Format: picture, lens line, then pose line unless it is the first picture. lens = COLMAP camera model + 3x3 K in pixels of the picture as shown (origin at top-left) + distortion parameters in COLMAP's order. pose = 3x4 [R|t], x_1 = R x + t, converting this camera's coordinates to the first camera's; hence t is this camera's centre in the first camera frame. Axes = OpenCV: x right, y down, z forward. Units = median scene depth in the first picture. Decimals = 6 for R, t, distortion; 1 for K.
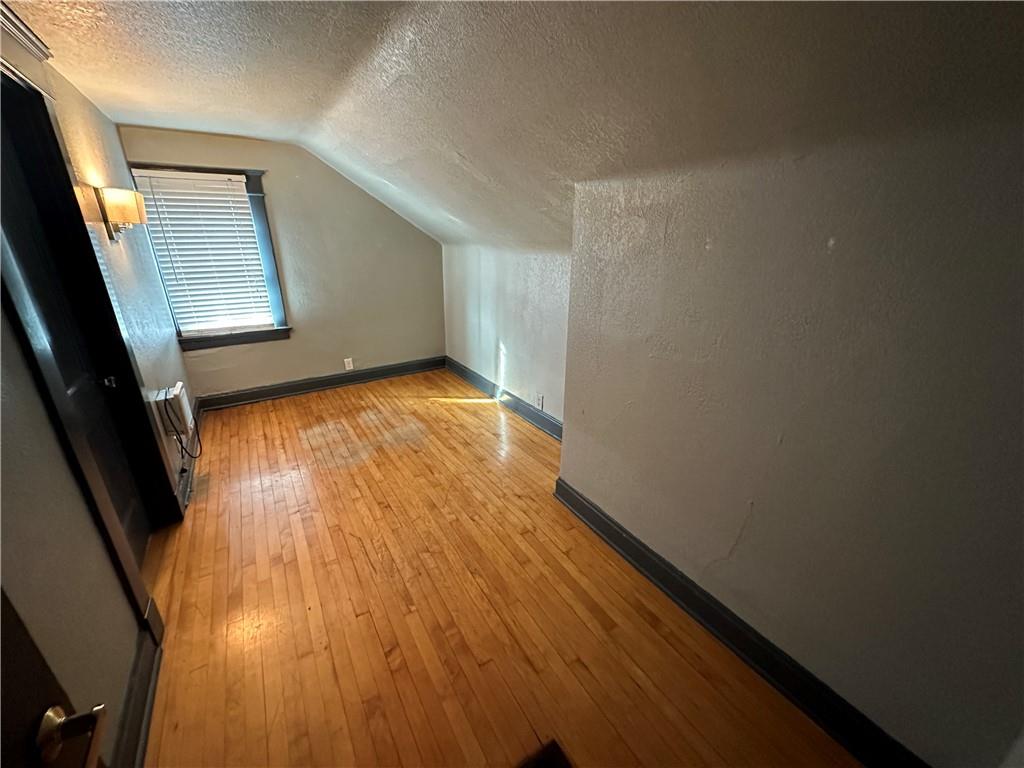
lens RADIAL K [[408.1, 0, 512.5], [0, 408.1, 382.8], [0, 0, 1]] dist [-0.001757, -0.000035]
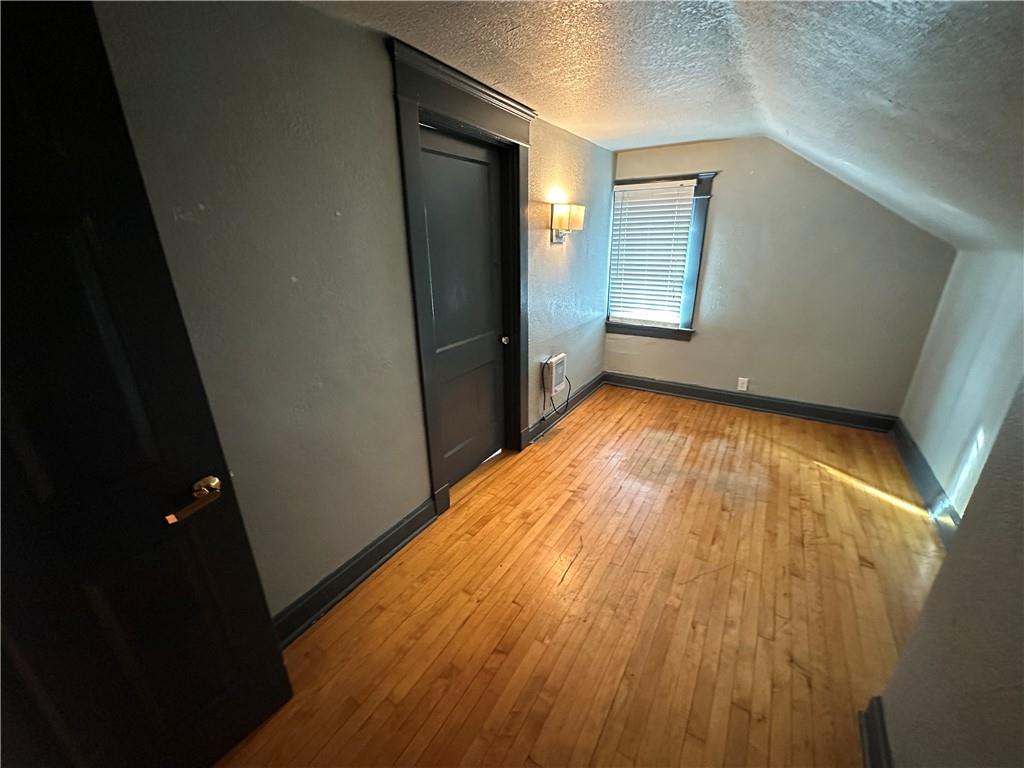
lens RADIAL K [[408.1, 0, 512.5], [0, 408.1, 382.8], [0, 0, 1]] dist [-0.001757, -0.000035]
pose [[0.423678, 0.297794, -0.855462, 0.167234], [-0.300687, 0.937099, 0.177294, -0.067029], [0.854450, 0.182111, 0.486571, 0.186021]]
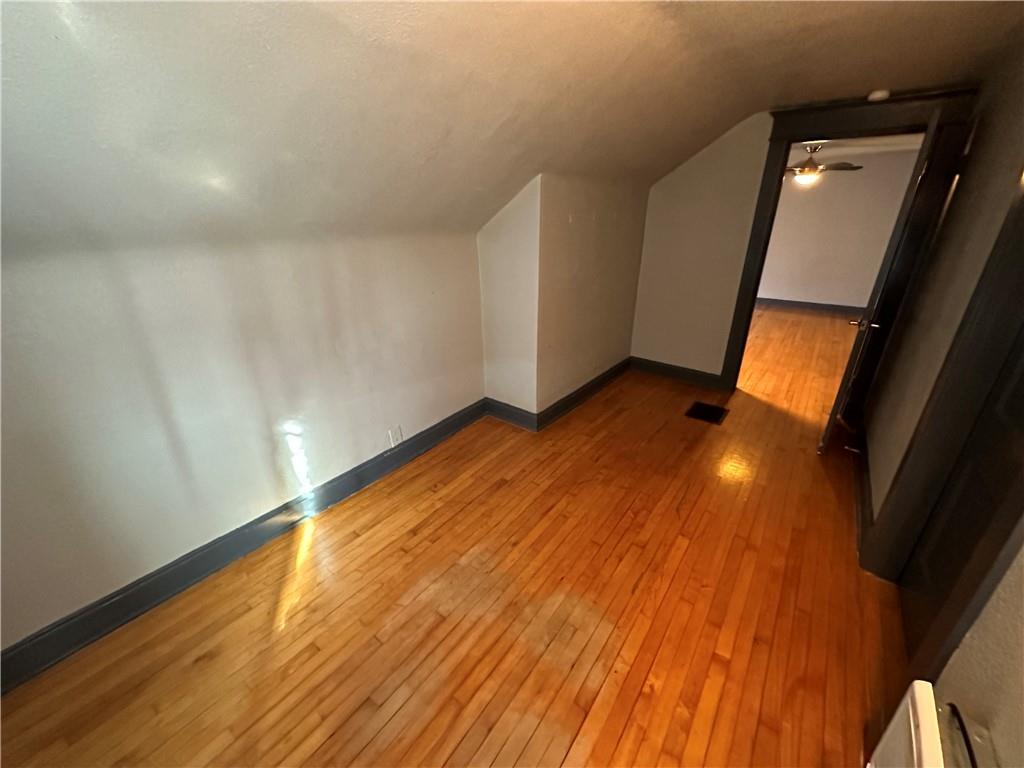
lens RADIAL K [[408.1, 0, 512.5], [0, 408.1, 382.8], [0, 0, 1]] dist [-0.001757, -0.000035]
pose [[-0.346563, -0.368453, 0.862633, -0.617462], [0.321046, 0.817496, 0.478153, -0.322059], [-0.881376, 0.442655, -0.165024, 0.849312]]
